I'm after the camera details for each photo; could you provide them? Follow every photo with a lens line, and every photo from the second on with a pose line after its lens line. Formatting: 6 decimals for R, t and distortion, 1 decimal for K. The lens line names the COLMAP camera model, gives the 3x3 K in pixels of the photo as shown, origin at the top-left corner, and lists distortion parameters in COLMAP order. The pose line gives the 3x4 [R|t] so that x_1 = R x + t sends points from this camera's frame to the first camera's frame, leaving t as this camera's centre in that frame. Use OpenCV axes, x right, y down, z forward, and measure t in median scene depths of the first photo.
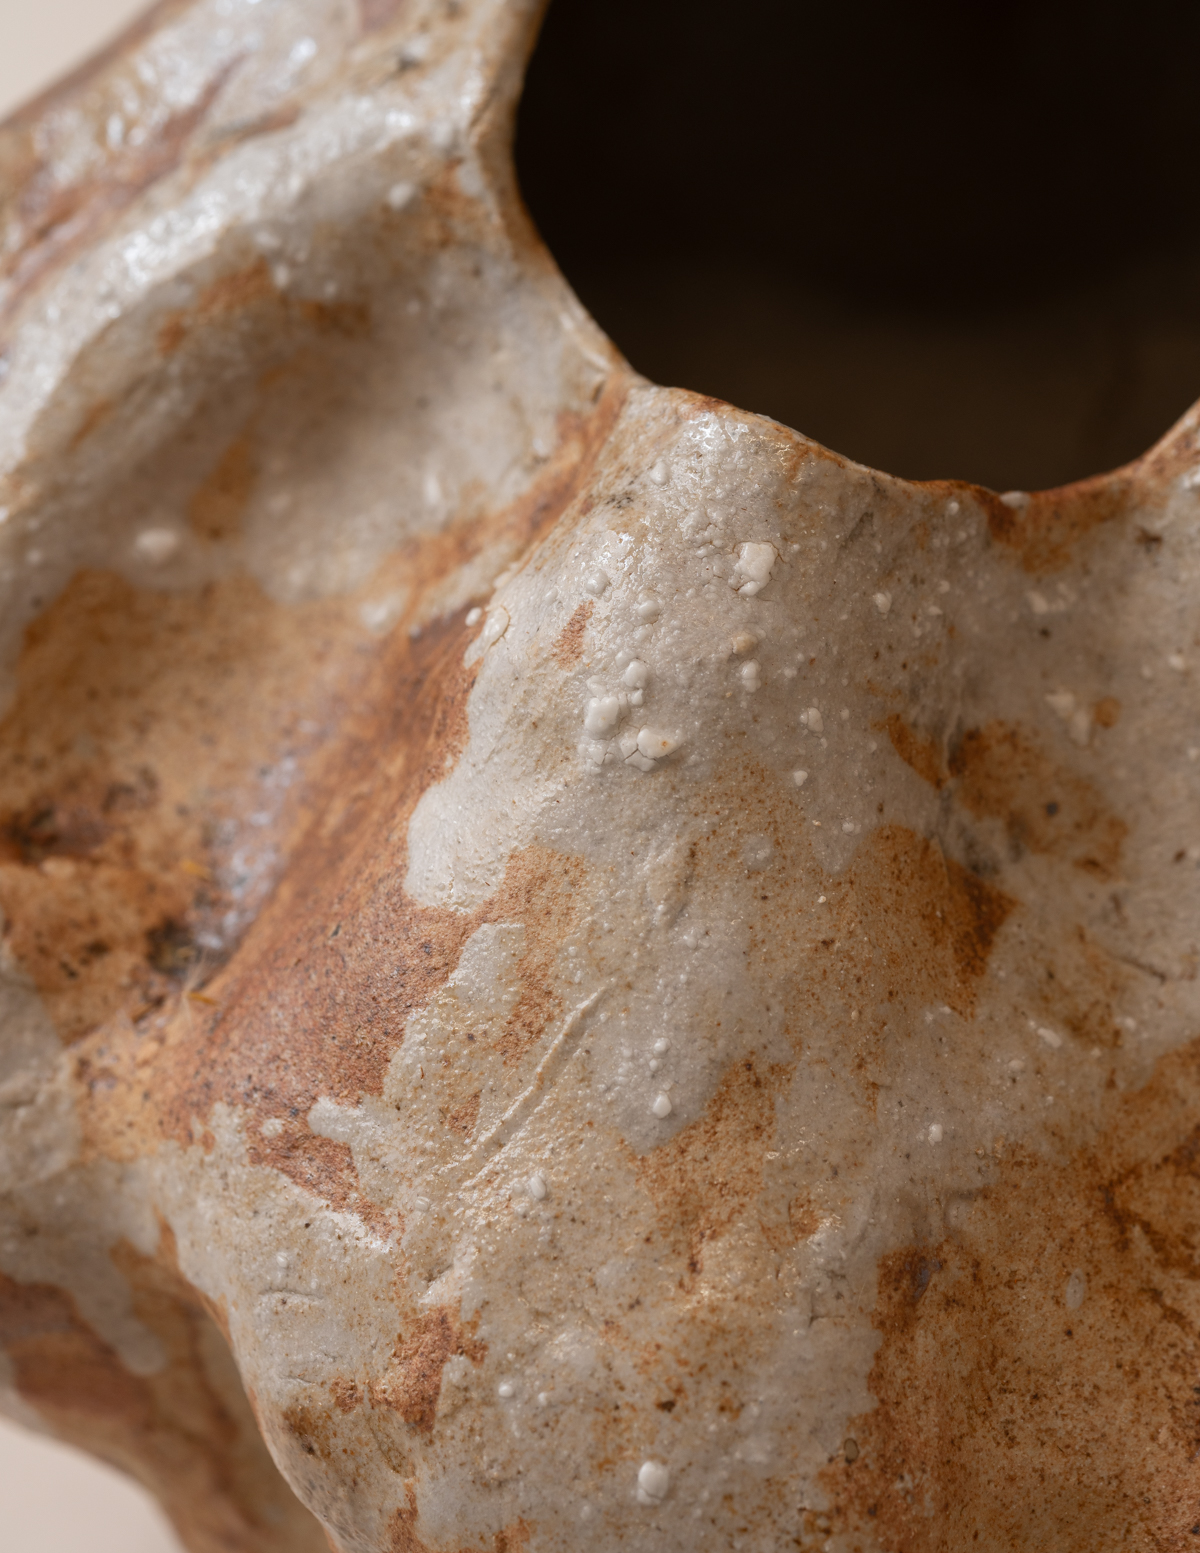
lens RADIAL K [[5834.7, 0, 600.0], [0, 5834.7, 776.5], [0, 0, 1]] dist [0.016355, 1.487124]
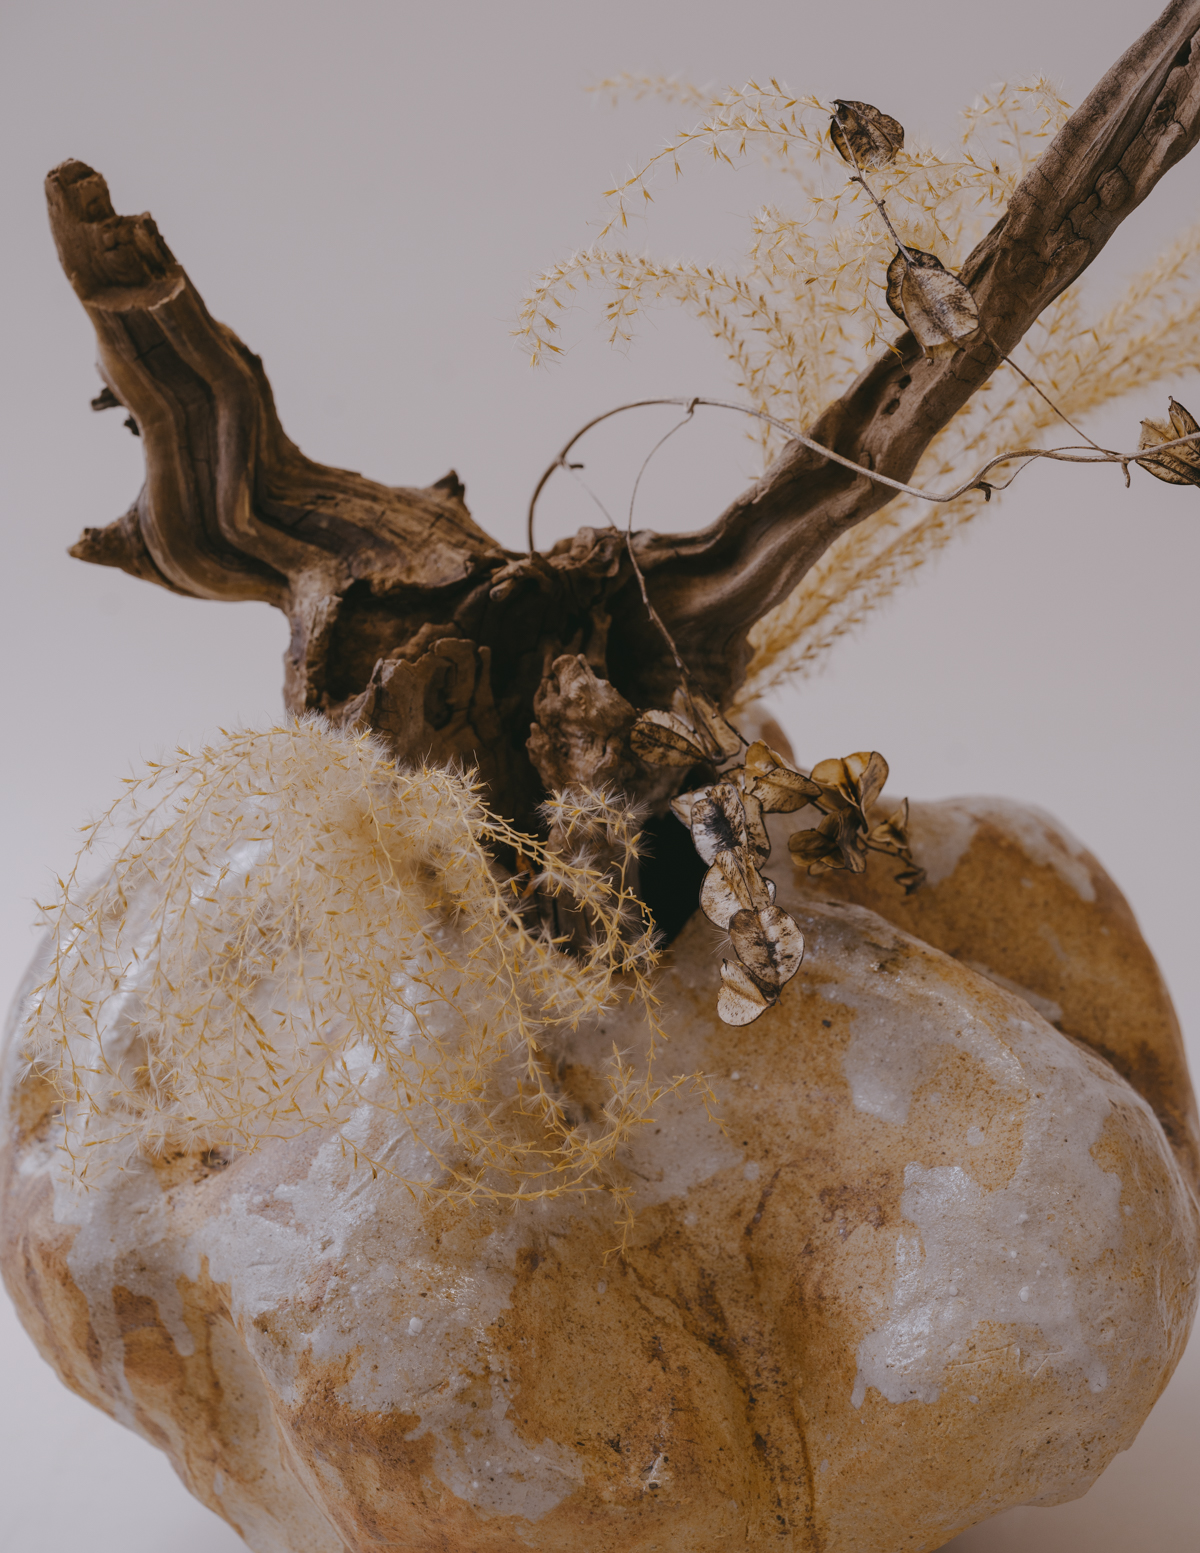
lens RADIAL K [[5834.7, 0, 600.0], [0, 5834.7, 776.5], [0, 0, 1]] dist [0.016355, 1.487124]
pose [[0.997766, 0.058720, 0.031849, -0.004504], [-0.043452, 0.932624, -0.358224, 0.726348], [-0.050738, 0.356040, 0.933092, -1.220827]]
